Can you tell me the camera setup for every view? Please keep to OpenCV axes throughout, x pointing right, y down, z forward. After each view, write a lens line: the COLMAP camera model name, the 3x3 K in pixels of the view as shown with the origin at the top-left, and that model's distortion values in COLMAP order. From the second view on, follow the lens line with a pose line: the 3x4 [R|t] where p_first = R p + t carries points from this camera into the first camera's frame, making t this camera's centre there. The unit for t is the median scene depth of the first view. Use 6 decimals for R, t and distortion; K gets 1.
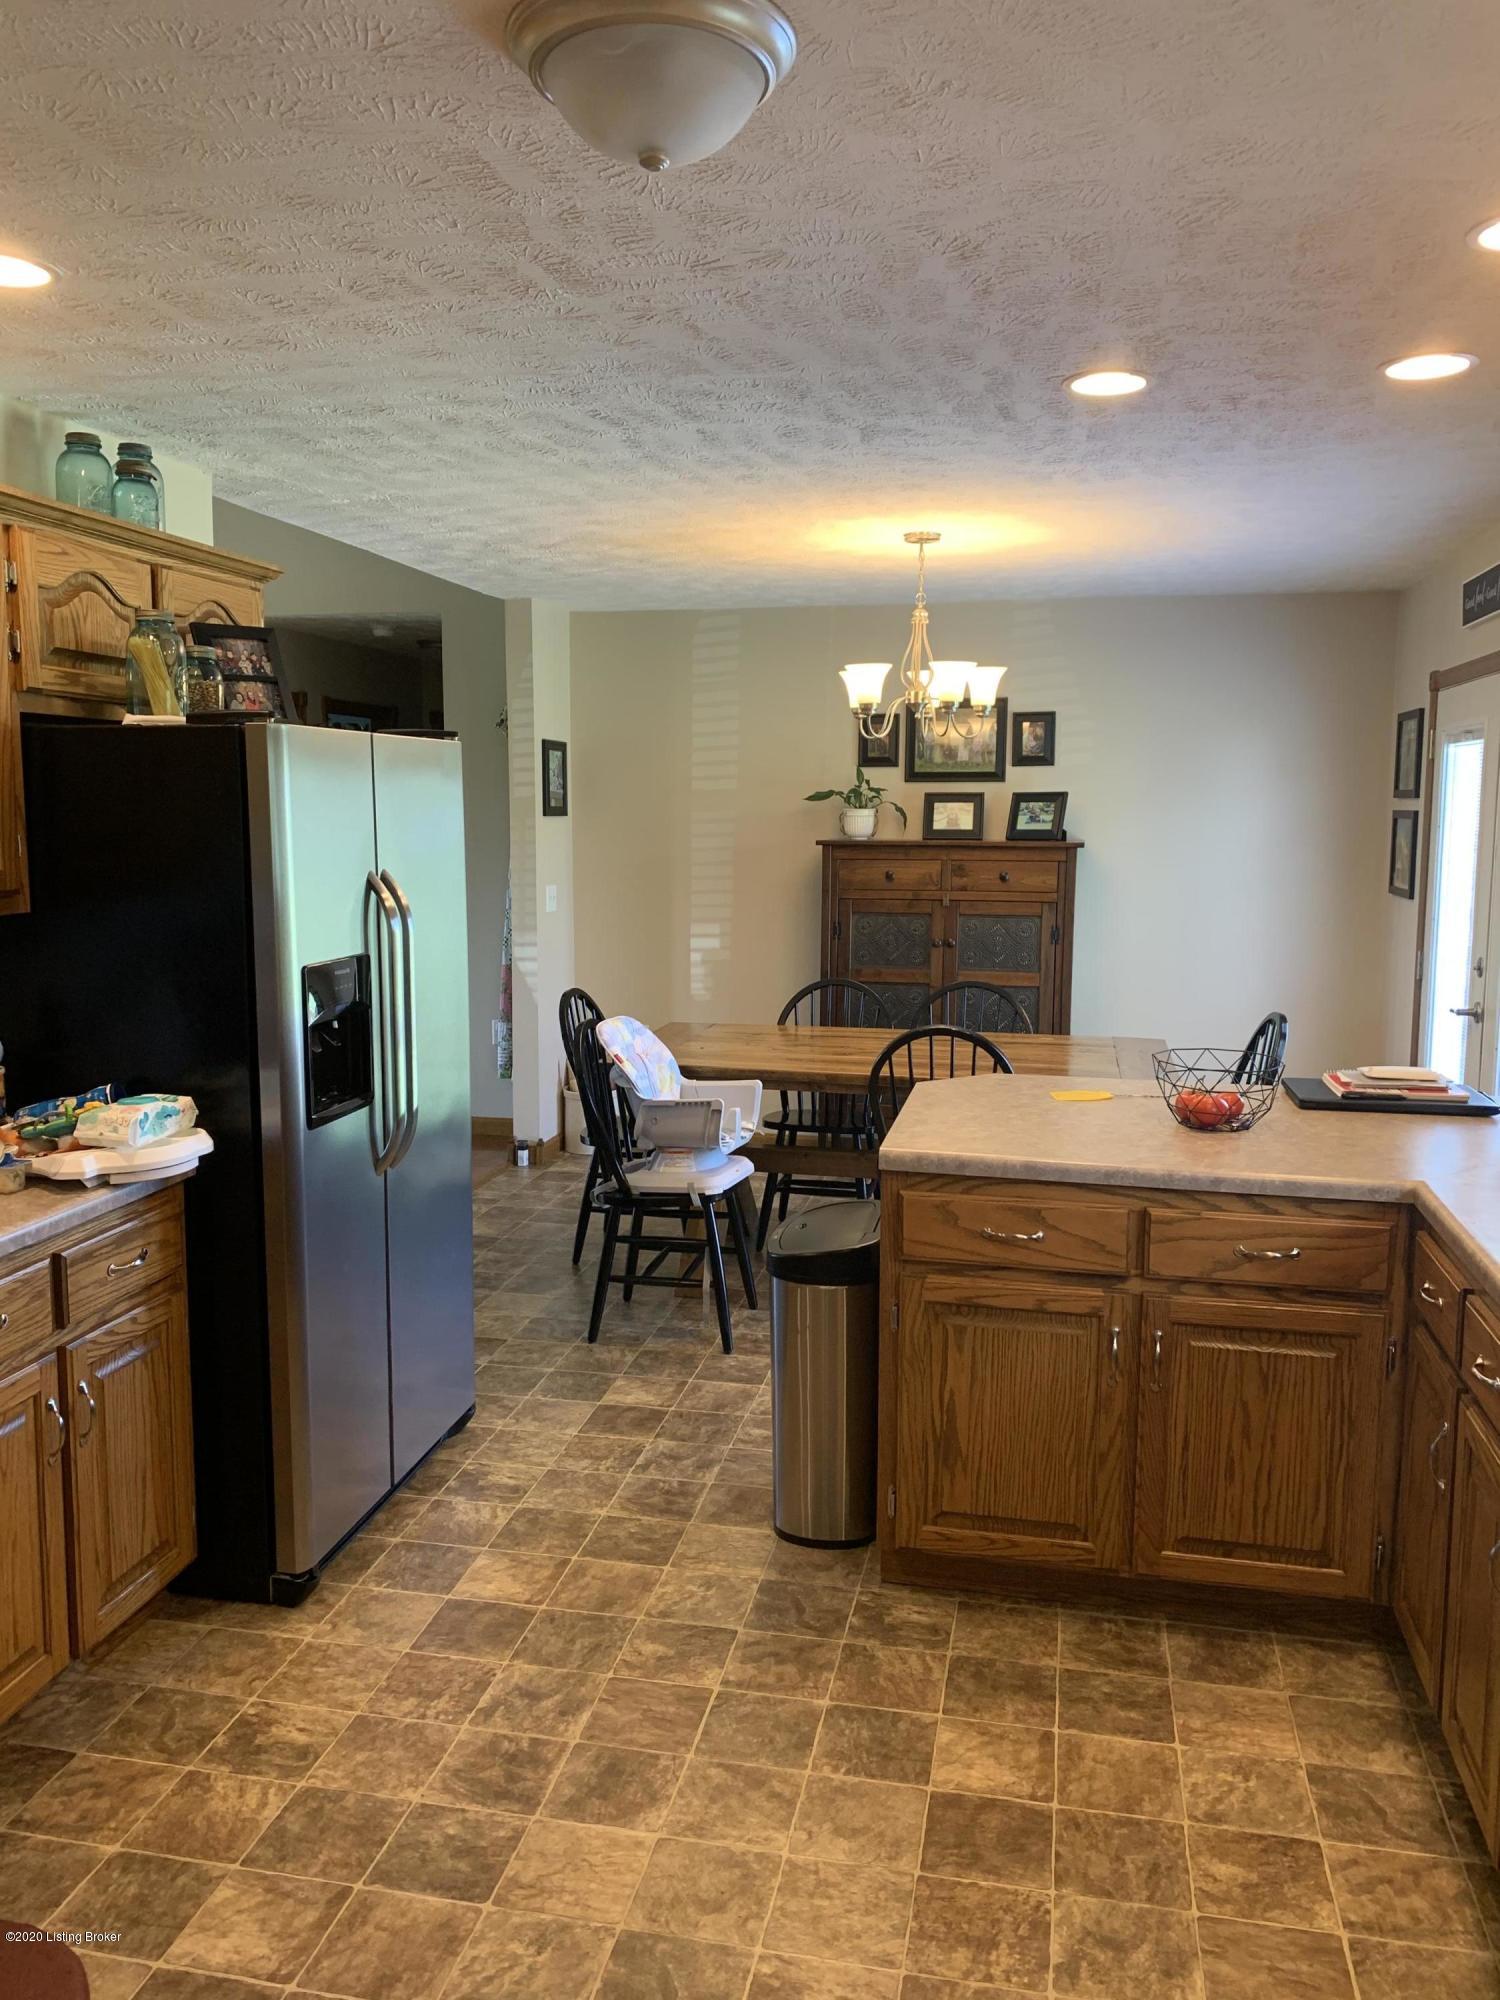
lens RADIAL K [[1524.7, 0, 750.0], [0, 1524.7, 1000.0], [0, 0, 1]] dist [0.014072, 0.004207]
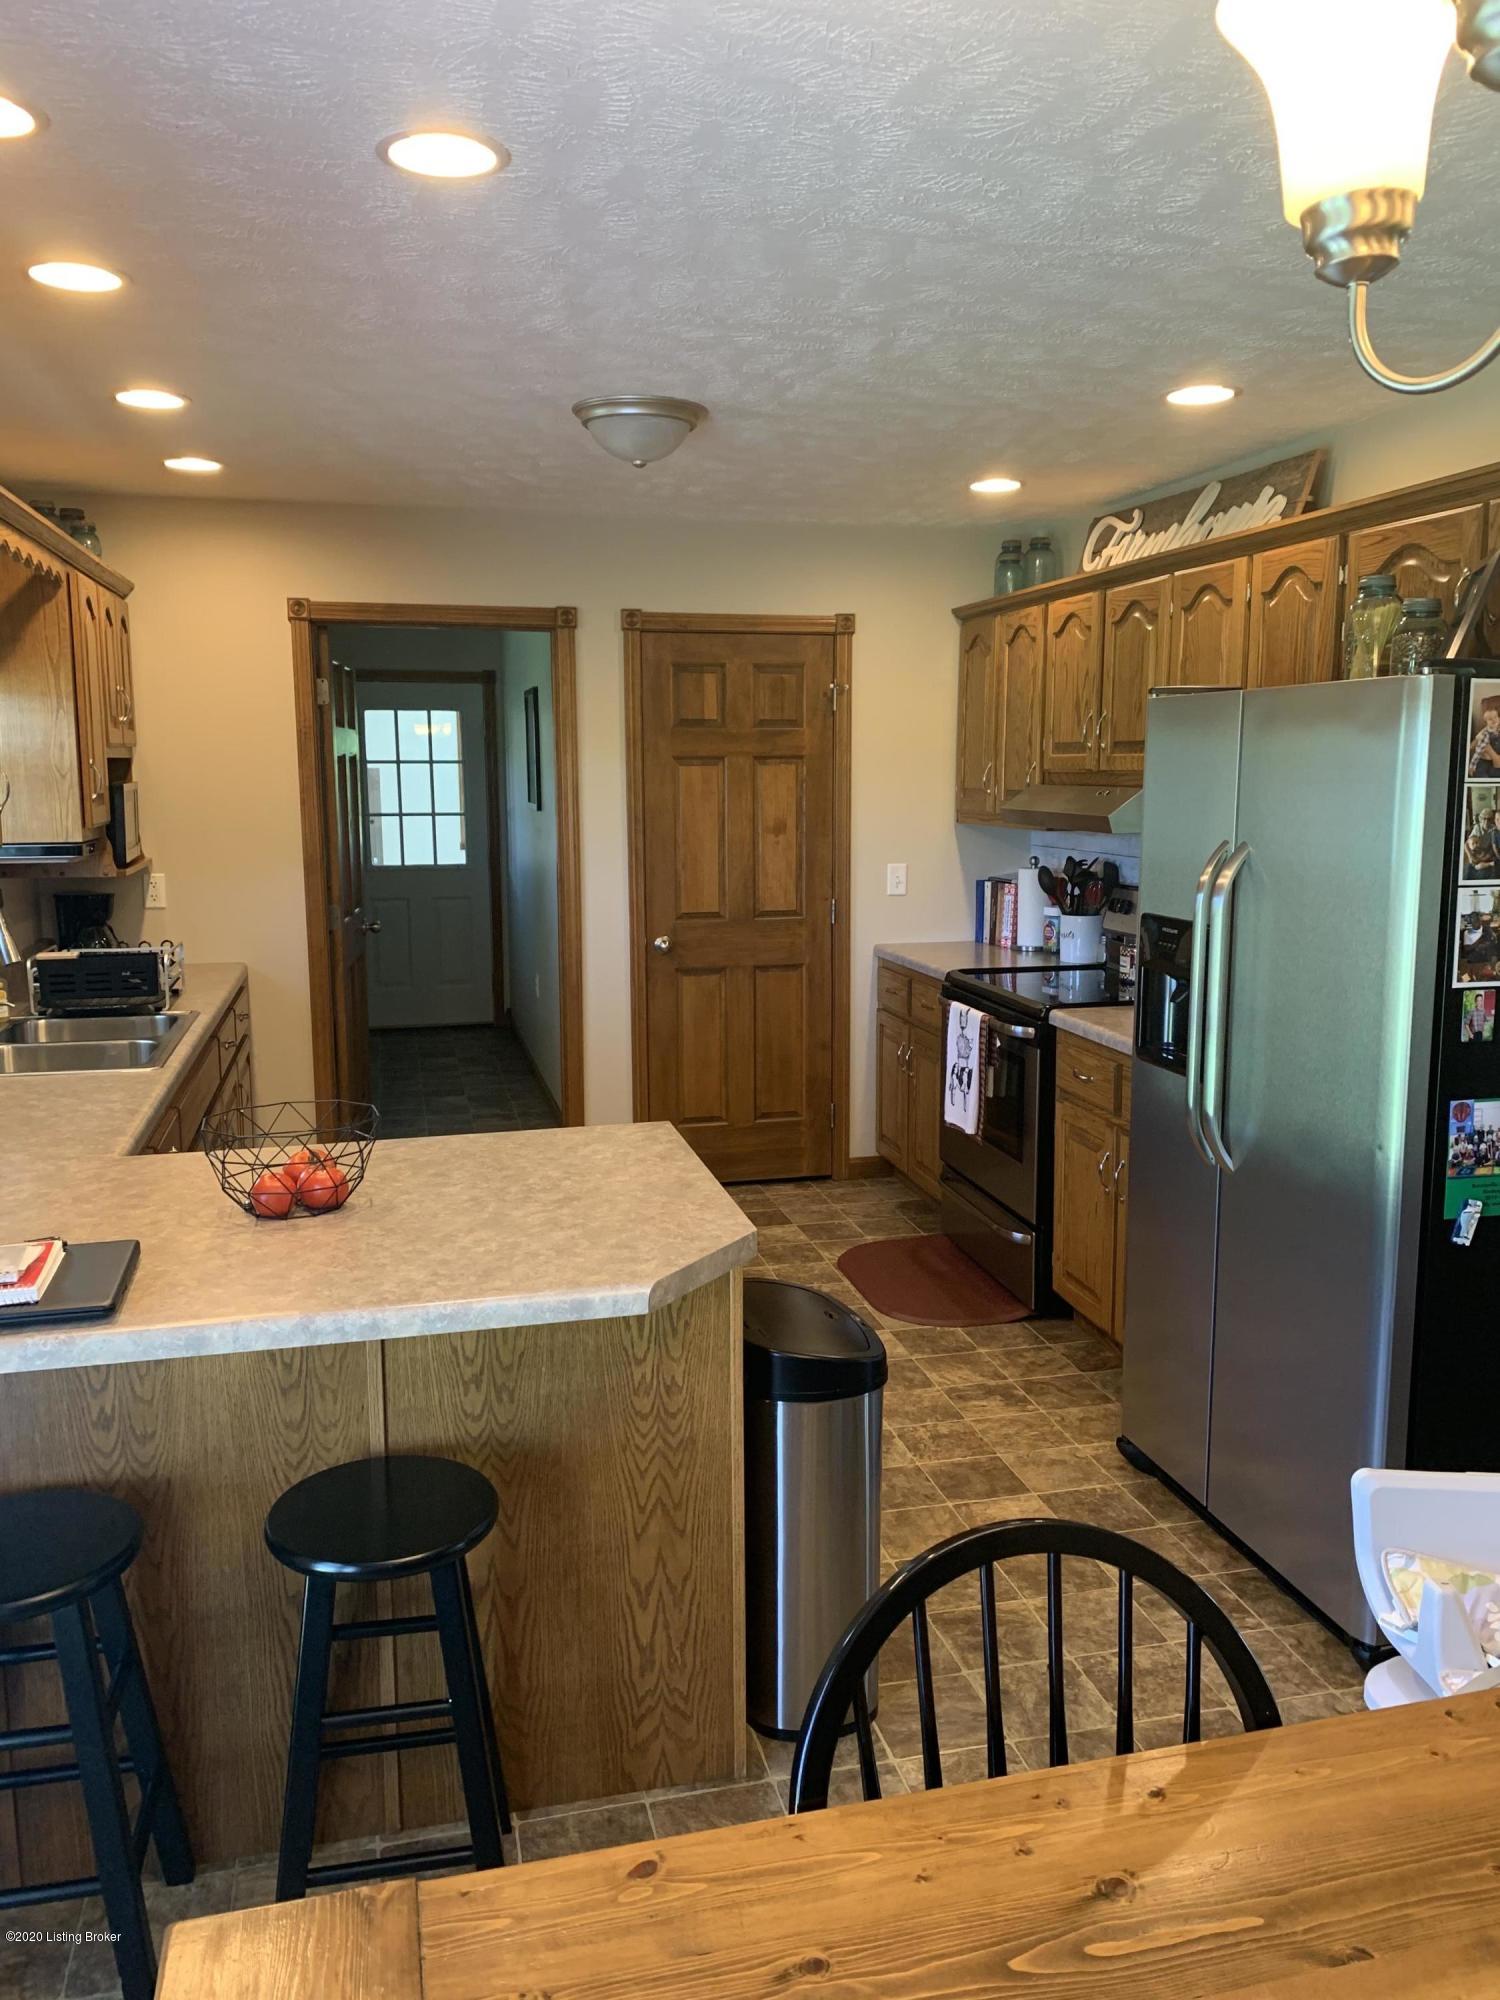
lens RADIAL K [[1524.7, 0, 750.0], [0, 1524.7, 1000.0], [0, 0, 1]] dist [0.014072, 0.004207]
pose [[-0.903268, 0.098599, -0.417595, 0.499756], [-0.020037, 0.962485, 0.270595, -0.307042], [0.428609, 0.252787, -0.867406, 2.097005]]
